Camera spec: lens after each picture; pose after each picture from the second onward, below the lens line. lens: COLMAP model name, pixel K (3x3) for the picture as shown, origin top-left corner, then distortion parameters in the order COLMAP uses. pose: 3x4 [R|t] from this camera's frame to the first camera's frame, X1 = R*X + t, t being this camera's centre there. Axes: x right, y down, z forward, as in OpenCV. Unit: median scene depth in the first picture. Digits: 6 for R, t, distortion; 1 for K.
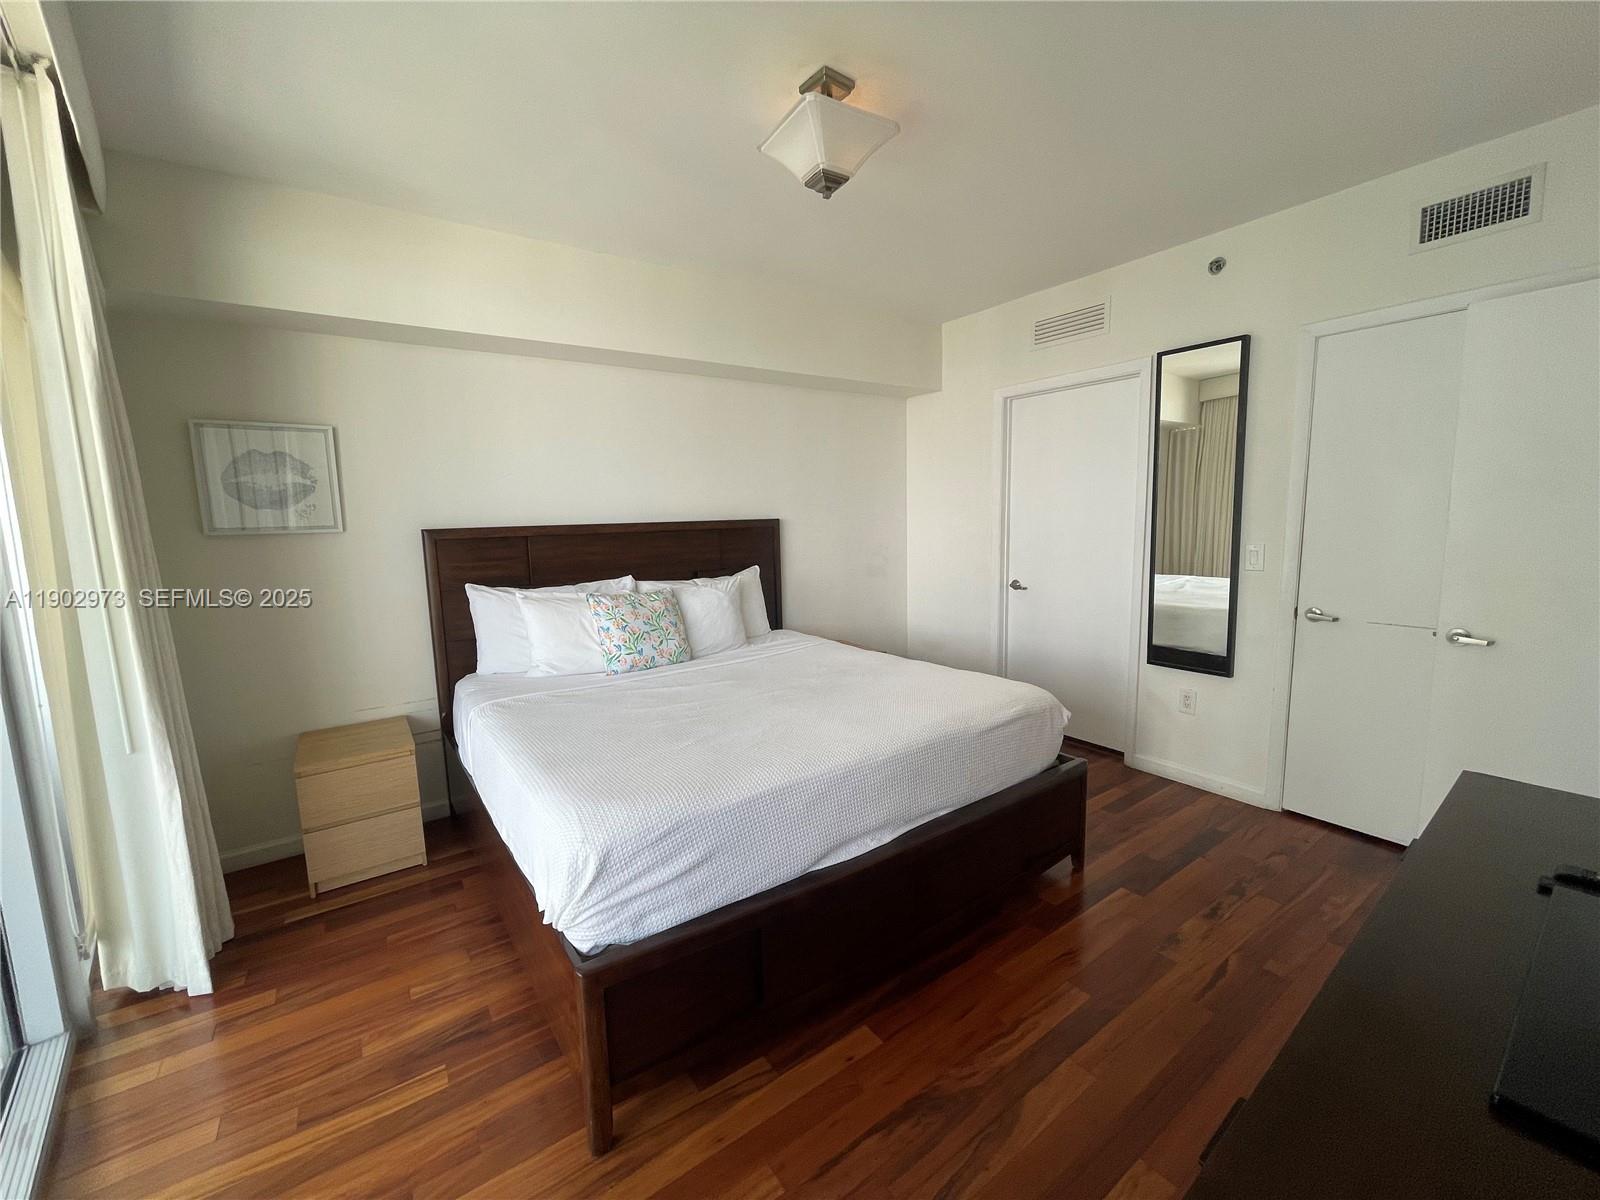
lens RADIAL K [[650.1, 0, 806.2], [0, 650.1, 597.1], [0, 0, 1]] dist [-0.002124, 0.000748]
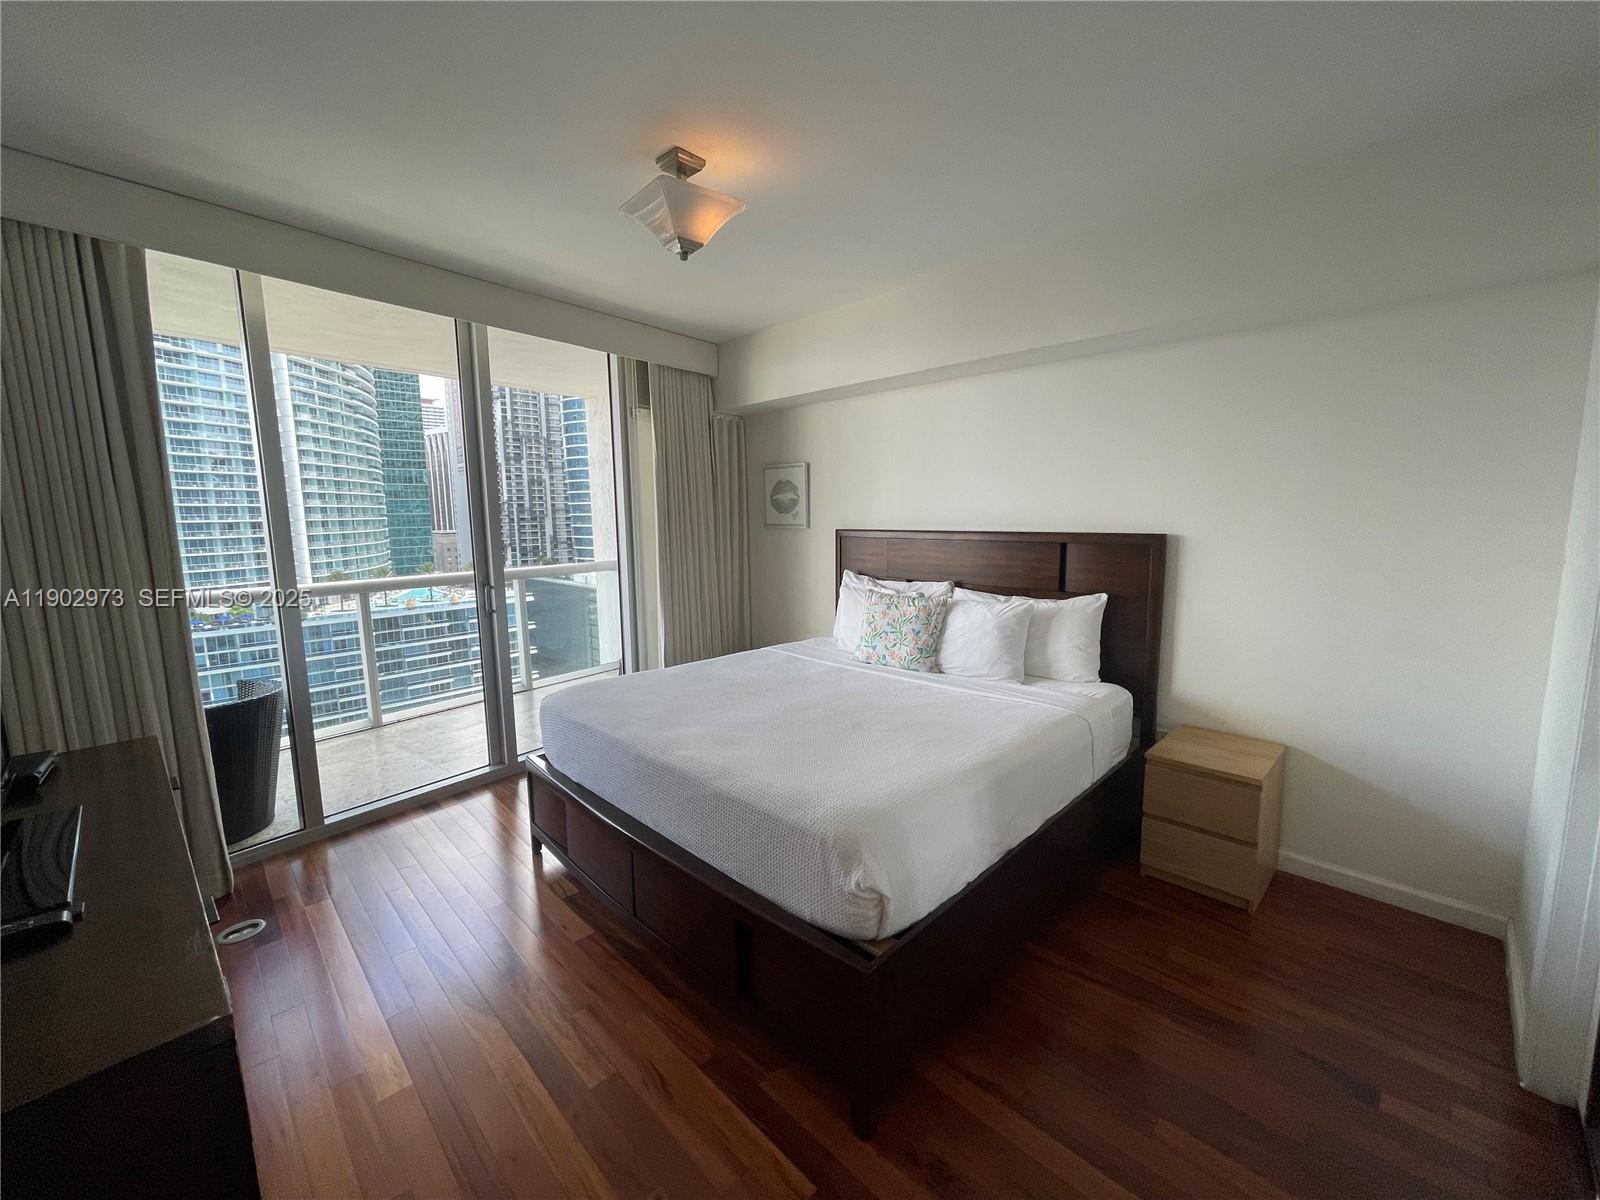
lens RADIAL K [[650.1, 0, 806.9], [0, 650.1, 599.5], [0, 0, 1]] dist [-0.002124, 0.000748]
pose [[0.143276, 0.159683, -0.976716, 0.803761], [-0.116257, 0.982781, 0.143621, -0.143476], [0.982831, 0.092972, 0.159373, 0.689643]]
